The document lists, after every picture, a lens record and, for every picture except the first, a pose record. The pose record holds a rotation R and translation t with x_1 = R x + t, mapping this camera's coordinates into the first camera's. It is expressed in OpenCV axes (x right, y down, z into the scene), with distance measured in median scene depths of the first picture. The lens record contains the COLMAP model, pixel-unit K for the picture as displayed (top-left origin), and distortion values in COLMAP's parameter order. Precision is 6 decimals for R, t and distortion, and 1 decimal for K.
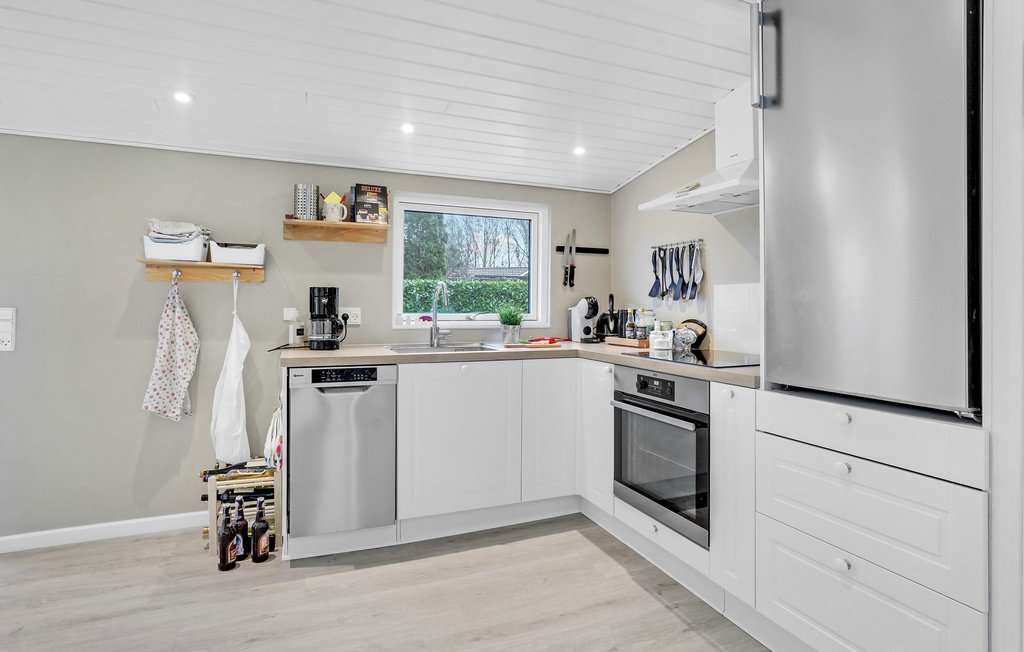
lens RADIAL K [[515.2, 0, 511.6], [0, 515.2, 311.7], [0, 0, 1]] dist [0.000268, 0.000897]
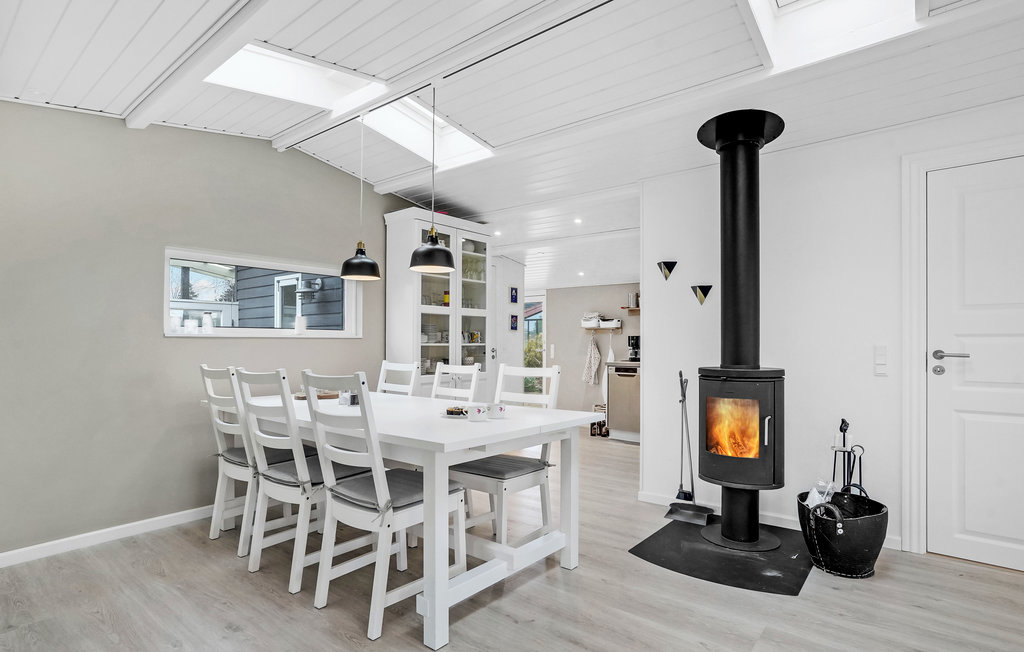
lens RADIAL K [[519.4, 0, 508.2], [0, 519.4, 348.2], [0, 0, 1]] dist [0.000433, -0.000036]
pose [[0.494801, 0.004548, -0.868994, 1.489011], [-0.015608, 0.999872, -0.003654, 0.029489], [0.868866, 0.015371, 0.494808, -0.725759]]
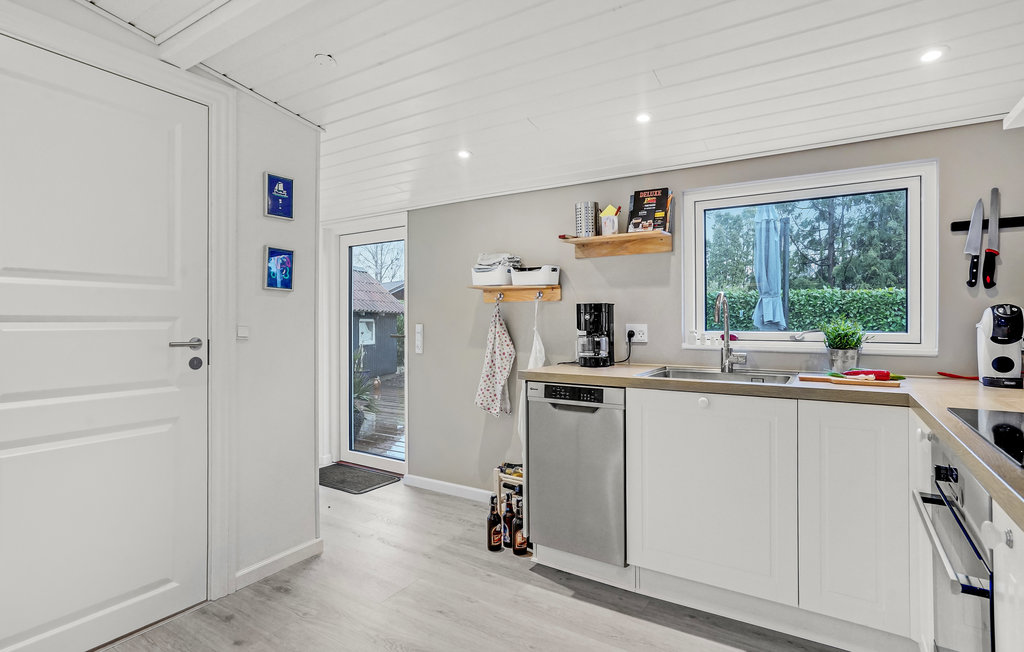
lens RADIAL K [[515.0, 0, 512.0], [0, 515.0, 326.0], [0, 0, 1]] dist [-0.027230, 0.025785]
pose [[0.601080, 0.001352, -0.799188, 0.343528], [-0.006618, 0.999973, -0.003286, 0.000149], [0.799162, 0.007264, 0.601072, 0.294279]]
